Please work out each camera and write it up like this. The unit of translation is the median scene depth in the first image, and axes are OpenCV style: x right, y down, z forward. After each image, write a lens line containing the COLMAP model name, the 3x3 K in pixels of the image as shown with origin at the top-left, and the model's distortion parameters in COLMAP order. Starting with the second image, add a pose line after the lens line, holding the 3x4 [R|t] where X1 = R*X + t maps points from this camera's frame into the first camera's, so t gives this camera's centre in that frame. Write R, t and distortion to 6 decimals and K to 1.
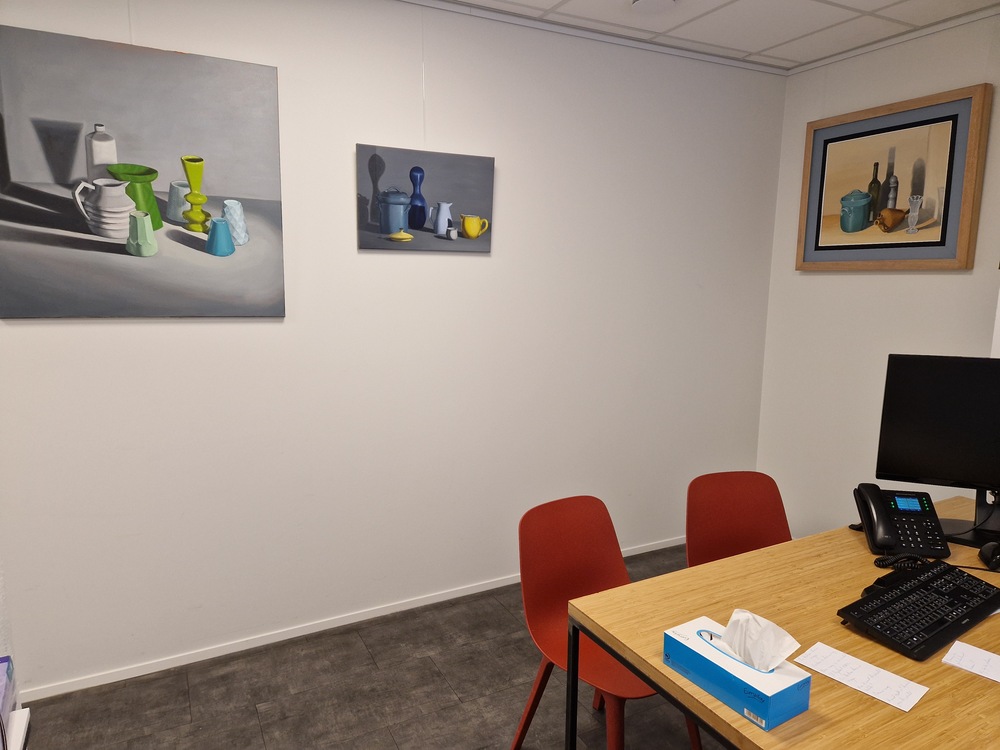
lens RADIAL K [[675.3, 0, 499.3], [0, 675.3, 387.1], [0, 0, 1]] dist [0.080716, -0.072299]
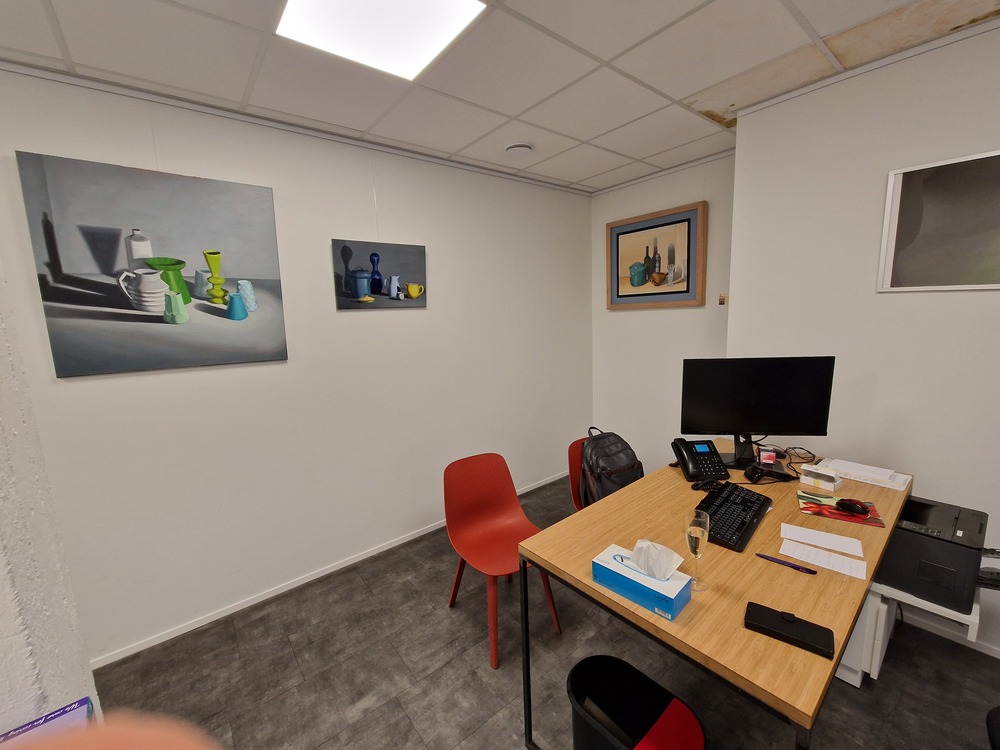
lens RADIAL K [[408.6, 0, 487.4], [0, 408.6, 373.5], [0, 0, 1]] dist [0.001439, -0.000116]
pose [[0.981001, -0.075313, 0.178789, -0.062289], [0.079310, 0.996733, -0.015303, -0.028694], [-0.177053, 0.029192, 0.983768, 0.087933]]
